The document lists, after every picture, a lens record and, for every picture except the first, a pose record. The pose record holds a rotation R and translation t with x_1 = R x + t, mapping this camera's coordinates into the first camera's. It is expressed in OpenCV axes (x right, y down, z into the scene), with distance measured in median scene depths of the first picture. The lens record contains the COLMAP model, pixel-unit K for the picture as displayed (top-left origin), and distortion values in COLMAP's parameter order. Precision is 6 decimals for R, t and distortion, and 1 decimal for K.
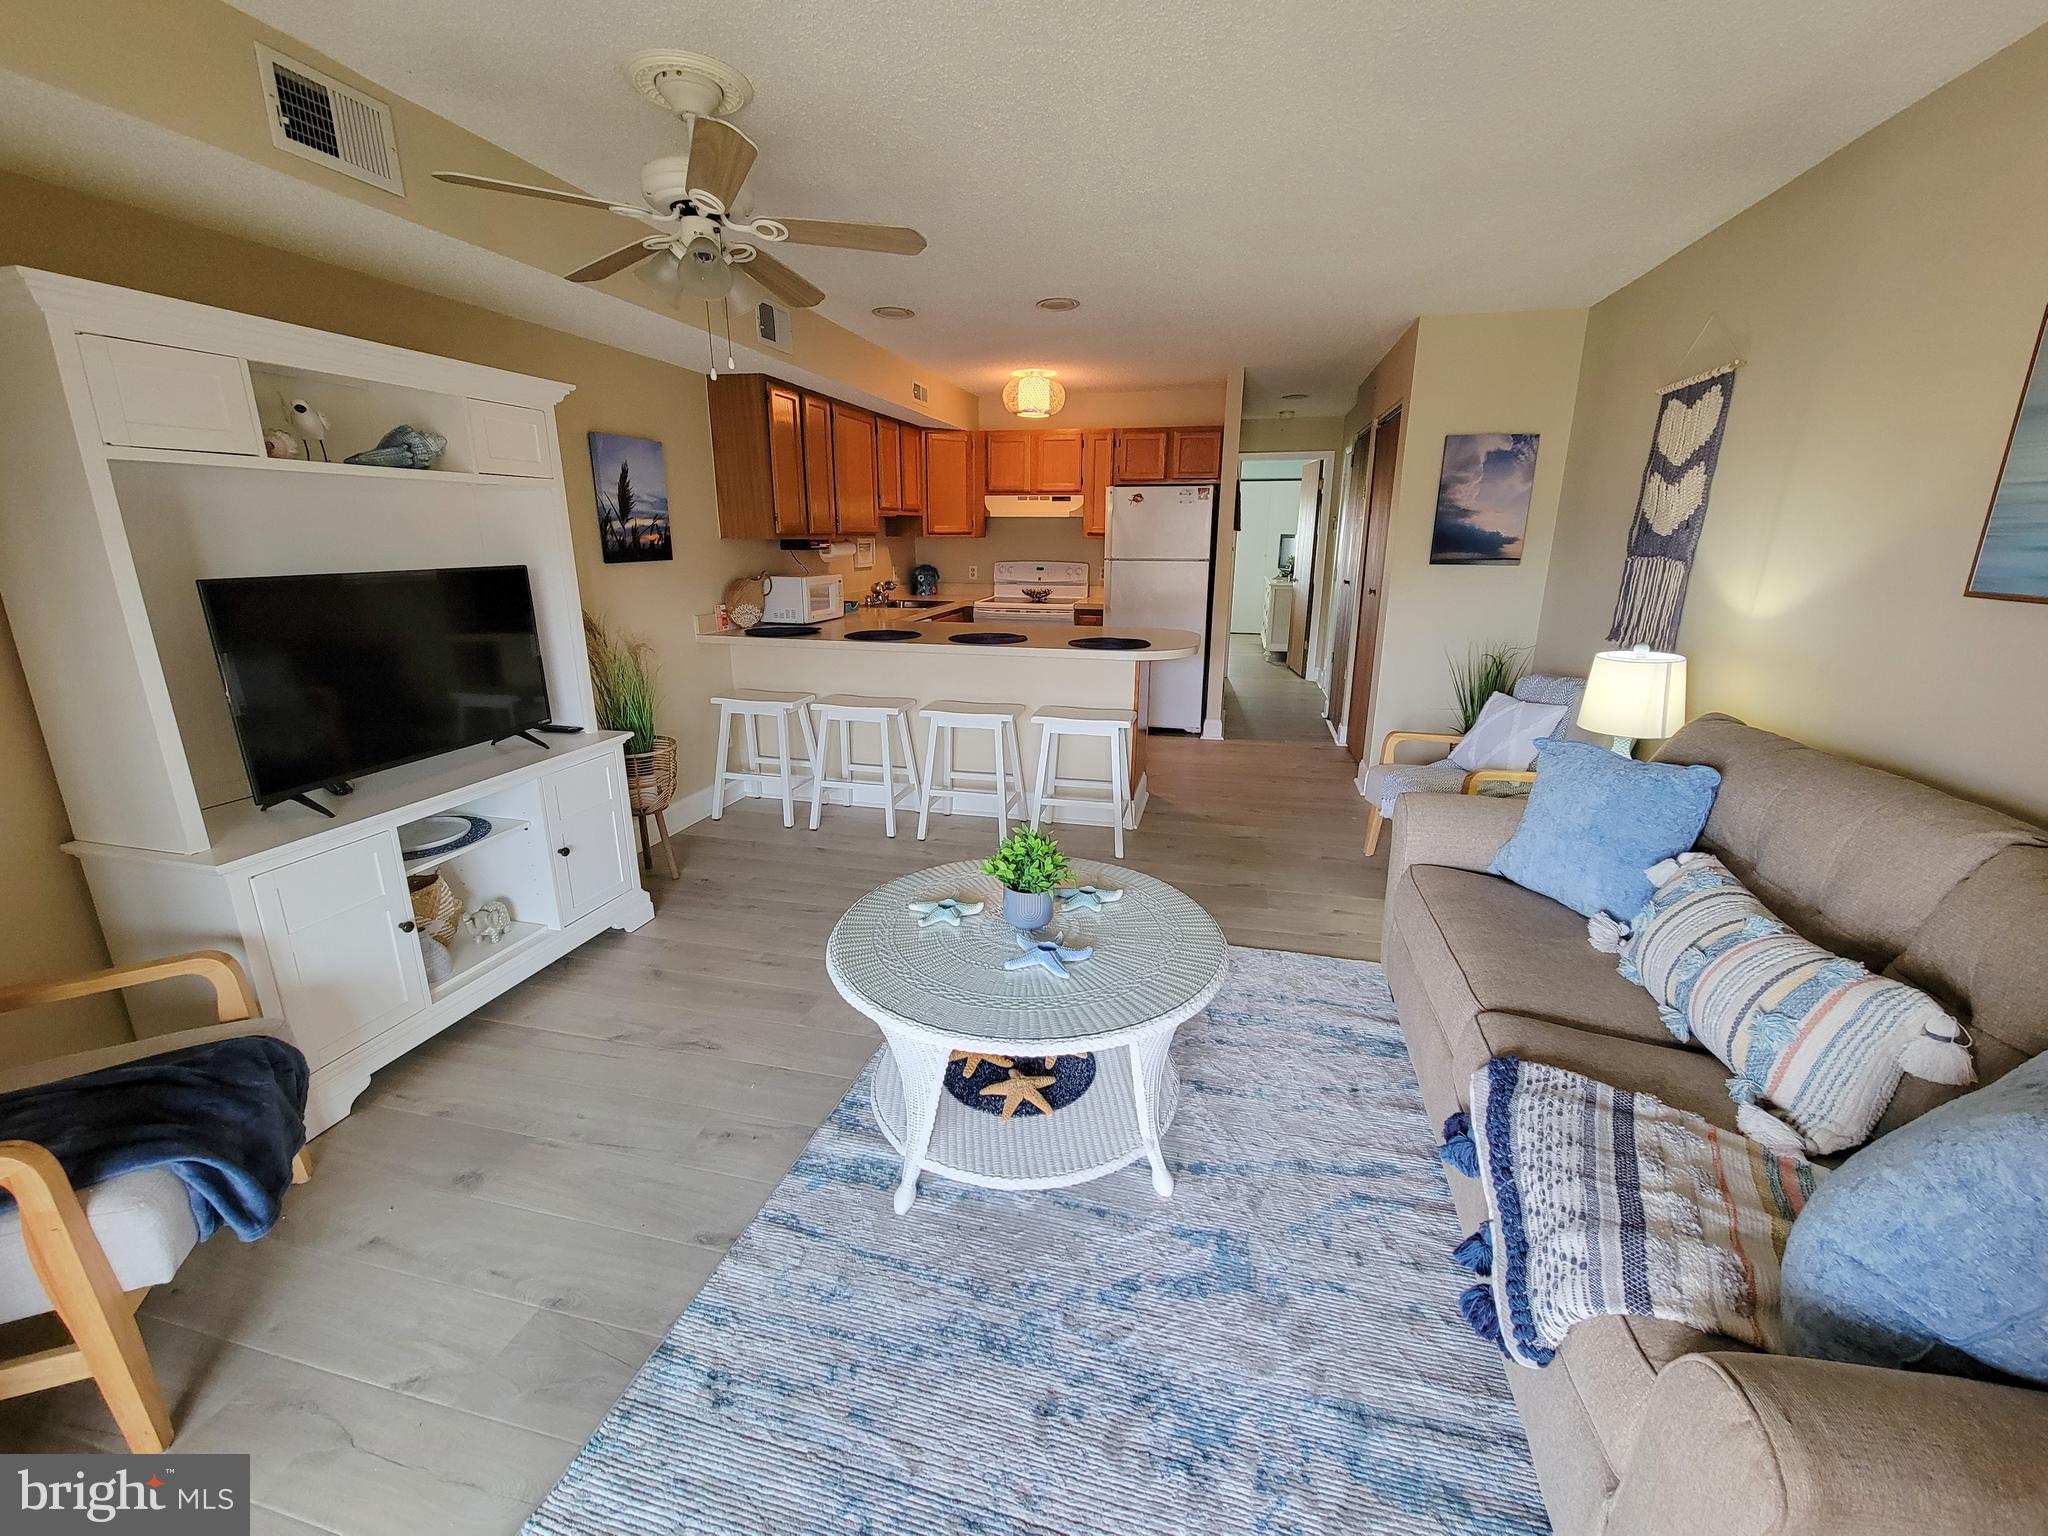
lens RADIAL K [[834.8, 0, 1032.1], [0, 834.8, 760.8], [0, 0, 1]] dist [0.009866, -0.004341]
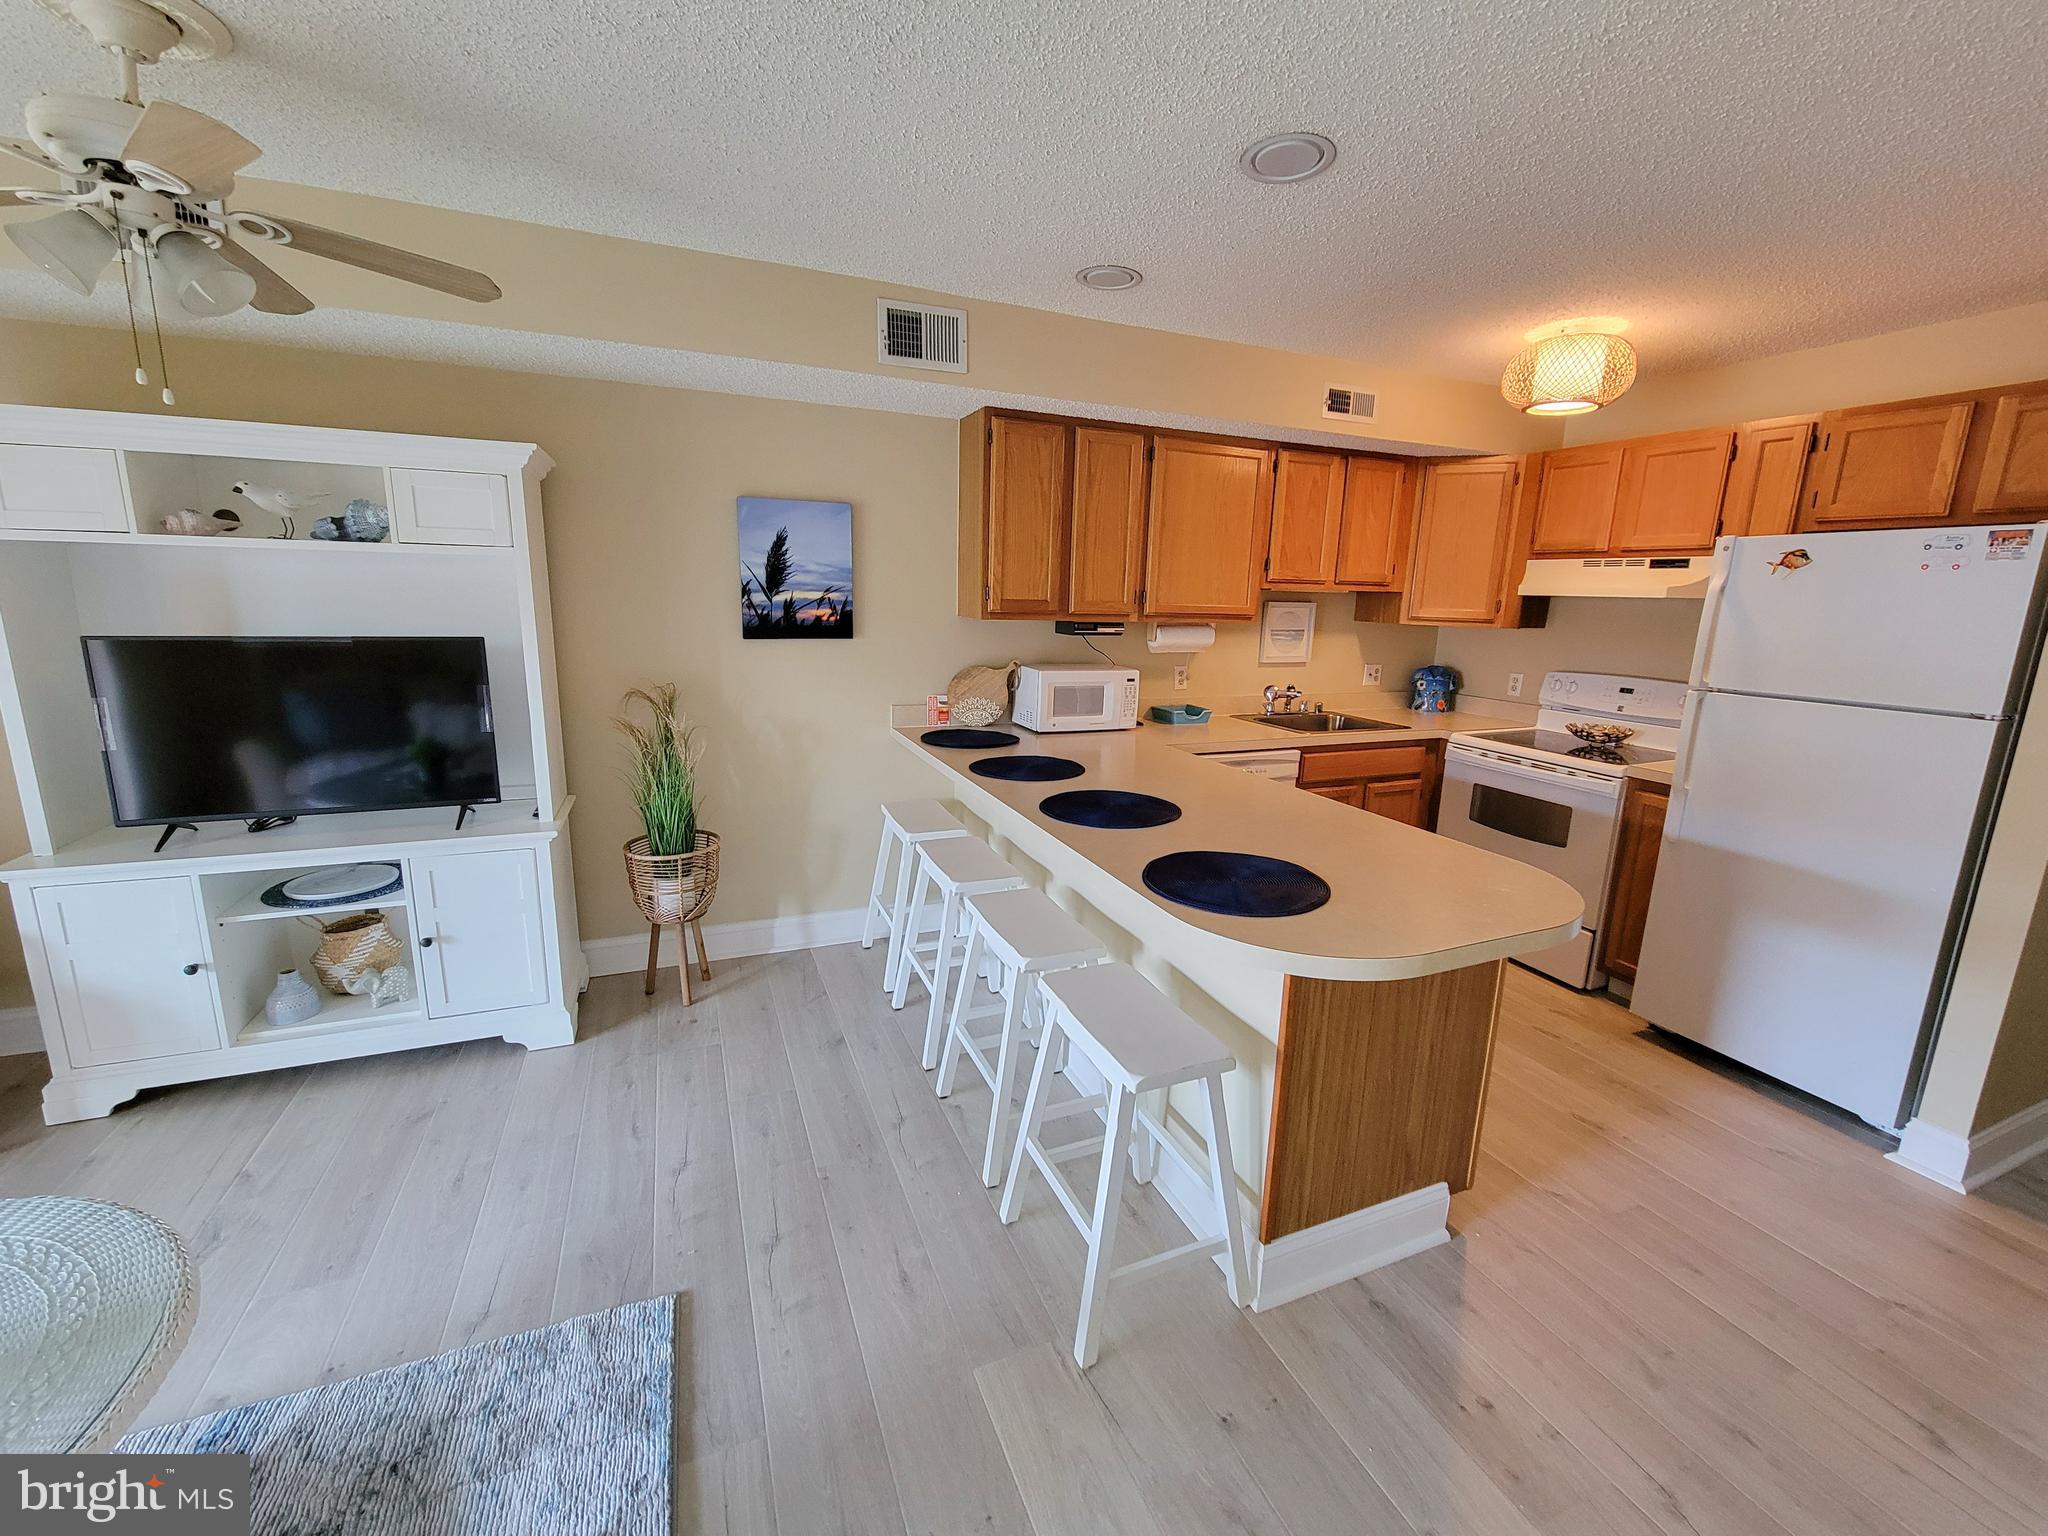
lens RADIAL K [[834.8, 0, 1032.1], [0, 834.8, 760.8], [0, 0, 1]] dist [0.009866, -0.004341]
pose [[0.589349, 0.173517, -0.789024, 0.385293], [-0.237143, 0.970794, 0.036361, -0.201329], [0.772289, 0.165683, 0.613285, 0.664449]]
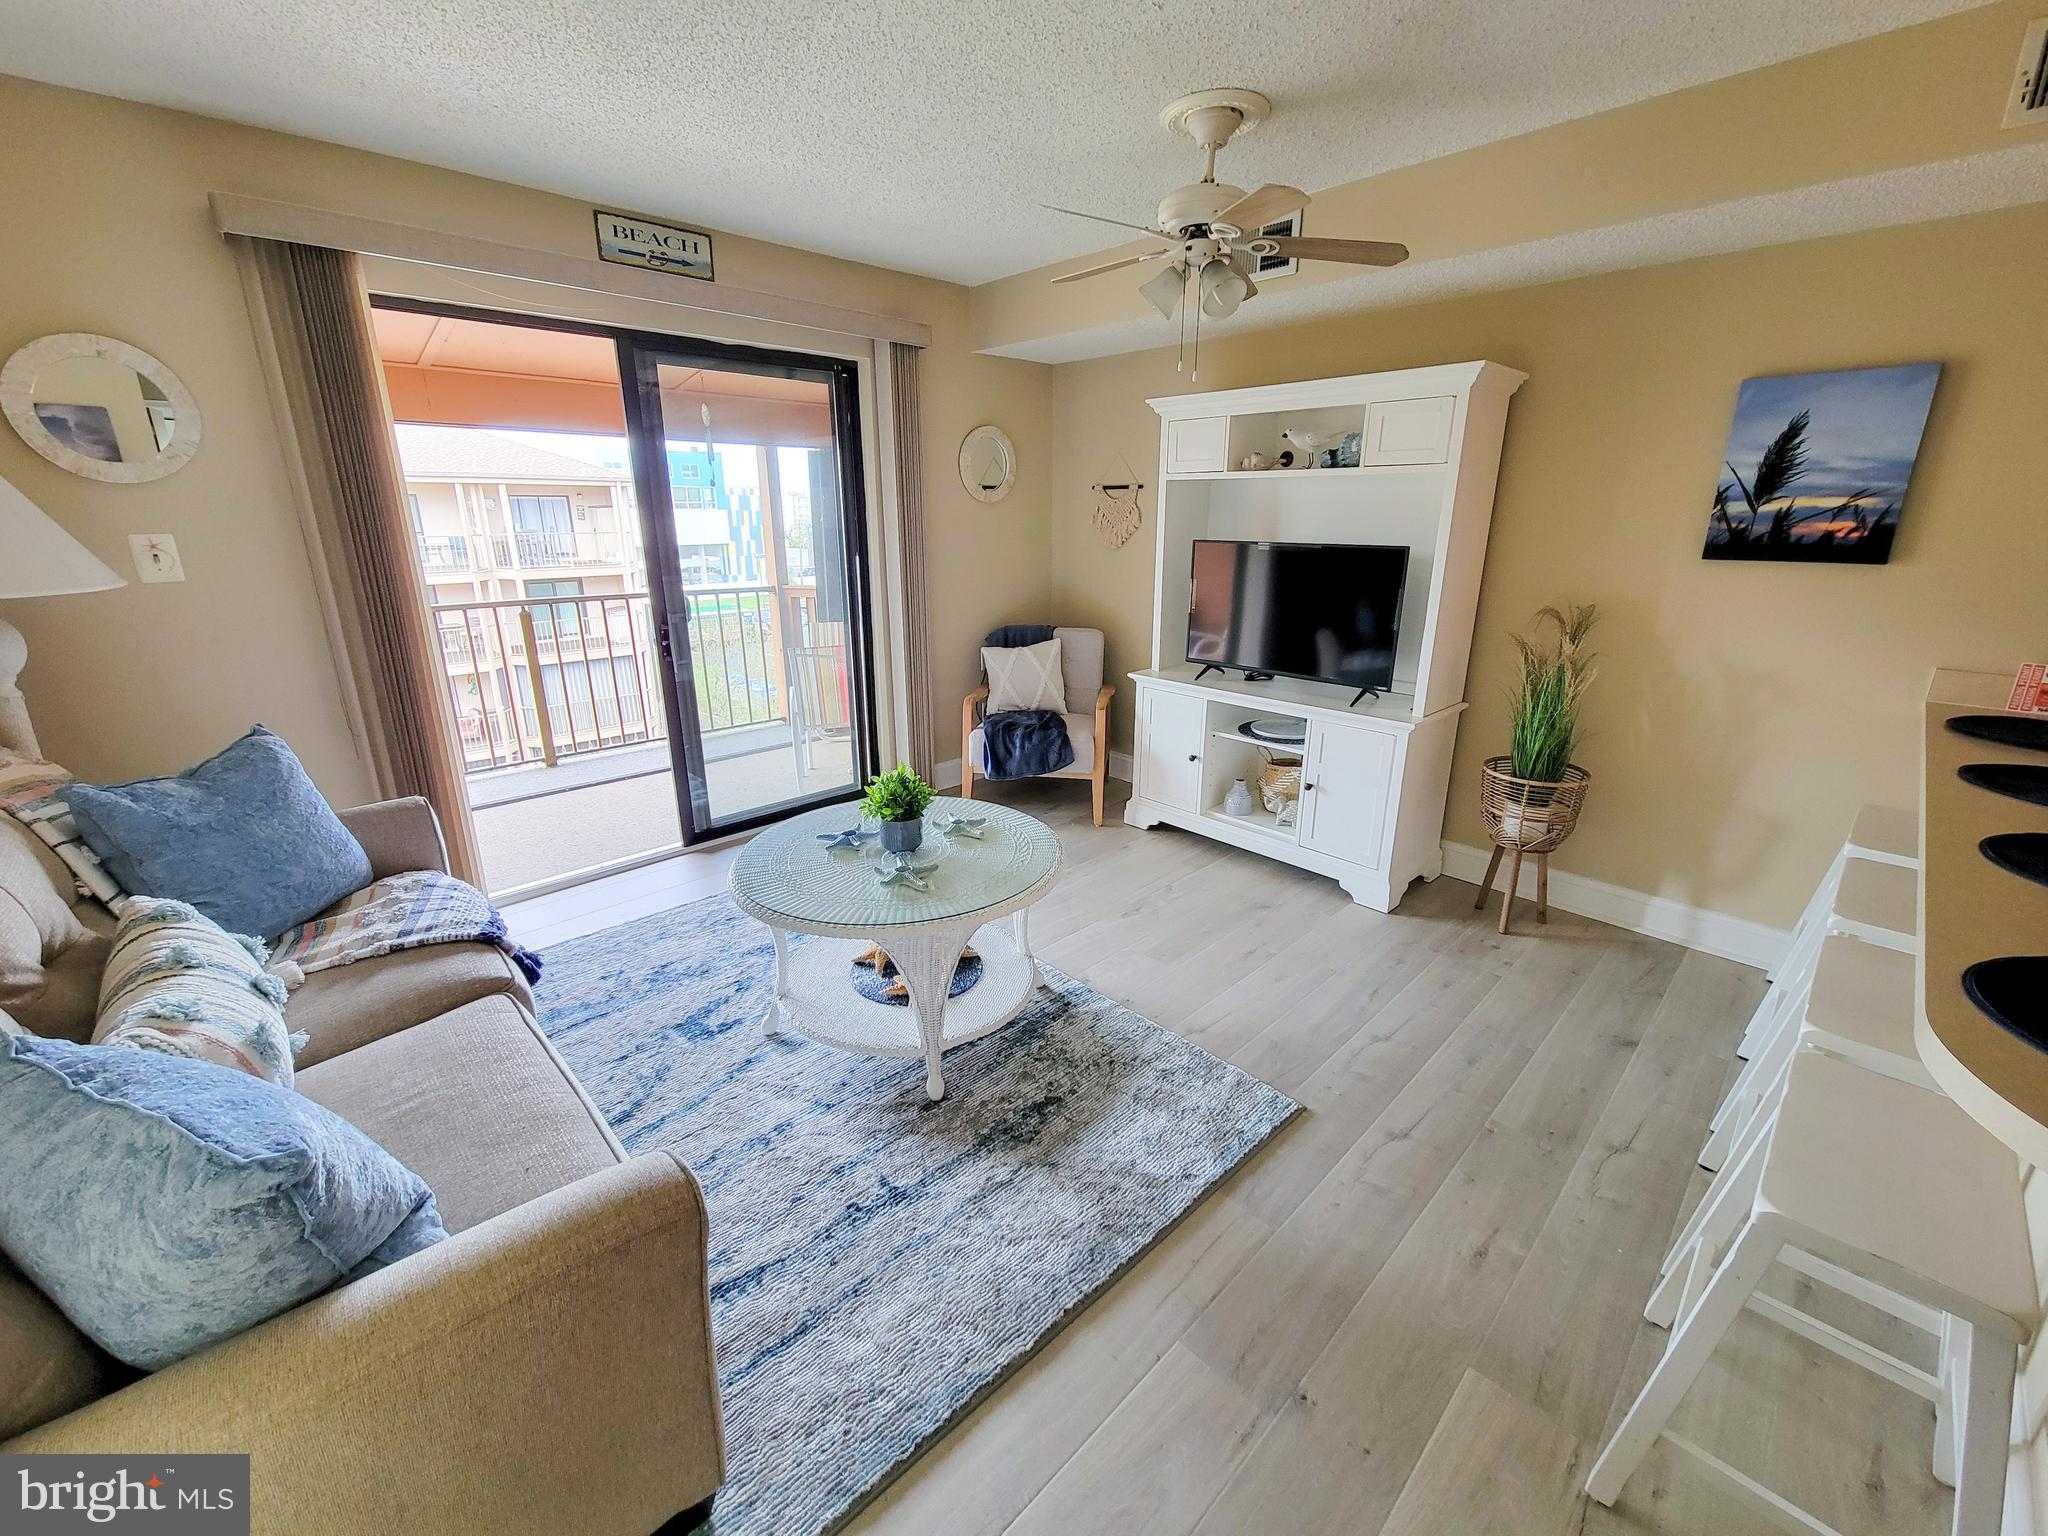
lens RADIAL K [[834.8, 0, 1032.1], [0, 834.8, 760.8], [0, 0, 1]] dist [0.009866, -0.004341]
pose [[-0.538461, 0.239826, -0.807802, 0.435745], [-0.226514, 0.882164, 0.412891, -0.234888], [0.811635, 0.405304, -0.420687, 0.845440]]
